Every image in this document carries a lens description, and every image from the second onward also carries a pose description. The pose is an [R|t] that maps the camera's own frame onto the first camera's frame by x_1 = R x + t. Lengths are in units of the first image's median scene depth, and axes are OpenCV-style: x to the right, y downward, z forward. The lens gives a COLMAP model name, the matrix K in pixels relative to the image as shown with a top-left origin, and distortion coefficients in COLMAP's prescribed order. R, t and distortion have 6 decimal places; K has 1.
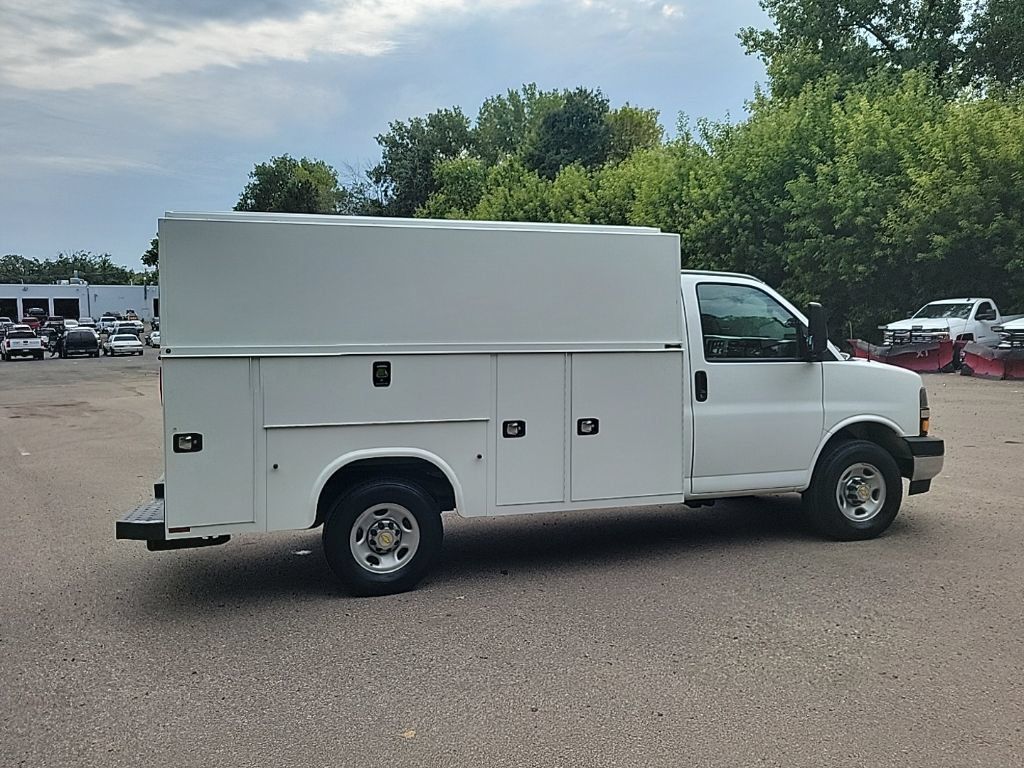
lens RADIAL K [[783.7, 0, 518.4], [0, 783.7, 384.5], [0, 0, 1]] dist [0.037116, -0.011783]
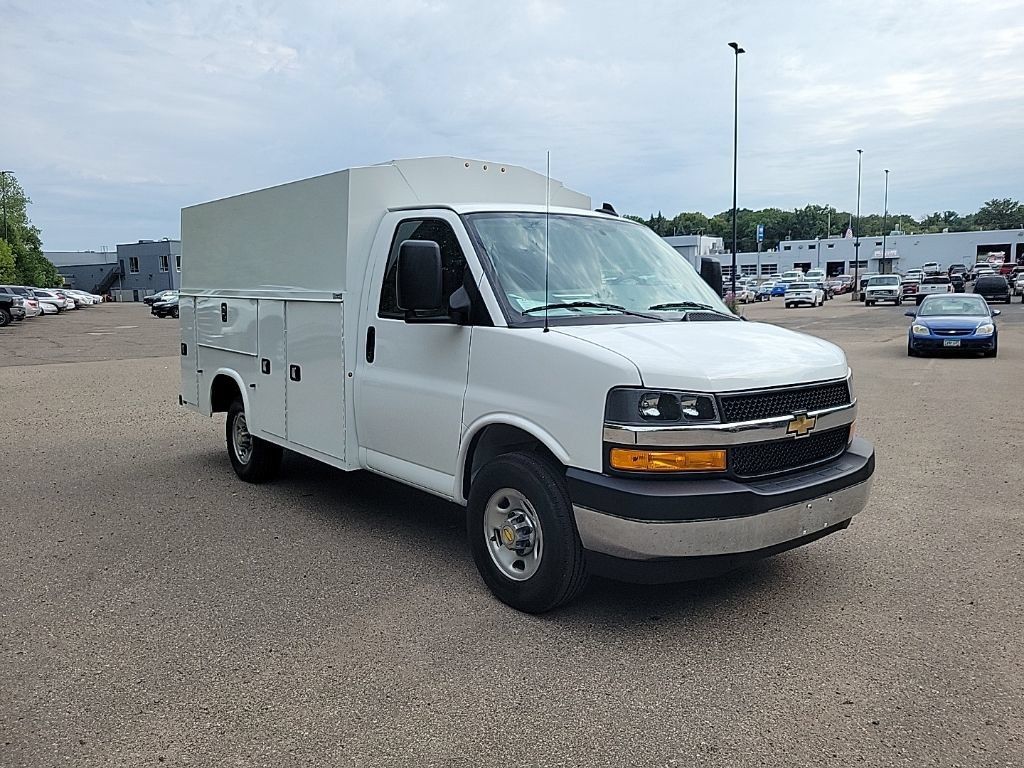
lens RADIAL K [[779.6, 0, 525.4], [0, 779.6, 379.1], [0, 0, 1]] dist [0.033395, -0.003024]
pose [[0.396961, 0.116975, -0.910351, 0.983522], [-0.060332, 0.993026, 0.101291, -0.051743], [0.915850, 0.014715, 0.401250, 0.741761]]
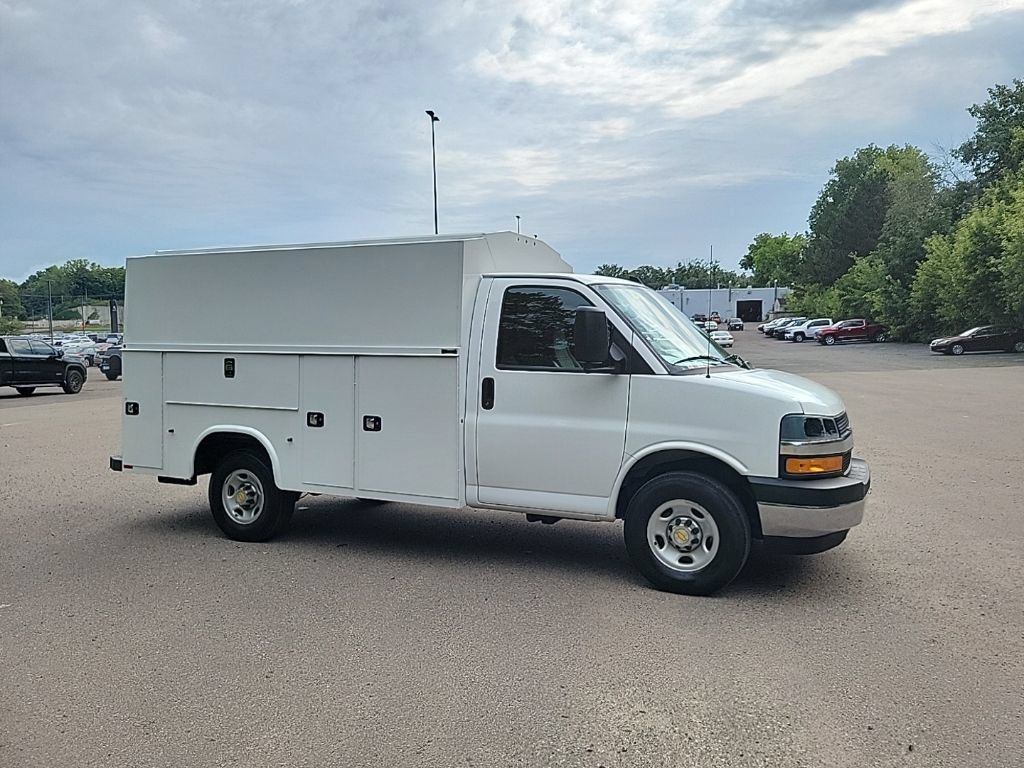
lens RADIAL K [[796.4, 0, 528.9], [0, 796.4, 383.7], [0, 0, 1]] dist [0.031071, -0.004965]
pose [[0.751787, 0.048746, -0.657601, 0.839028], [-0.050231, 0.998600, 0.016599, -0.026276], [0.657490, 0.020553, 0.753183, 0.263464]]
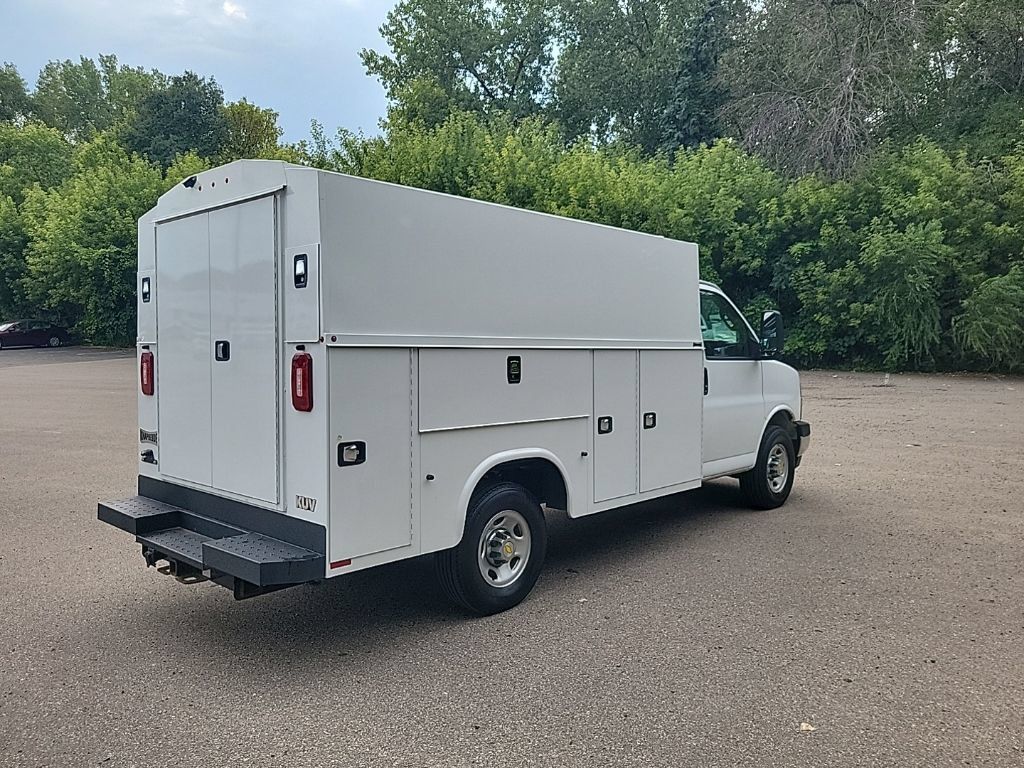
lens RADIAL K [[765.5, 0, 518.7], [0, 765.5, 374.3], [0, 0, 1]] dist [0.033410, -0.006580]
pose [[0.862918, -0.002831, 0.505336, -0.497178], [0.012426, 0.999801, -0.015618, 0.005523], [-0.505191, 0.019757, 0.862781, 0.176300]]
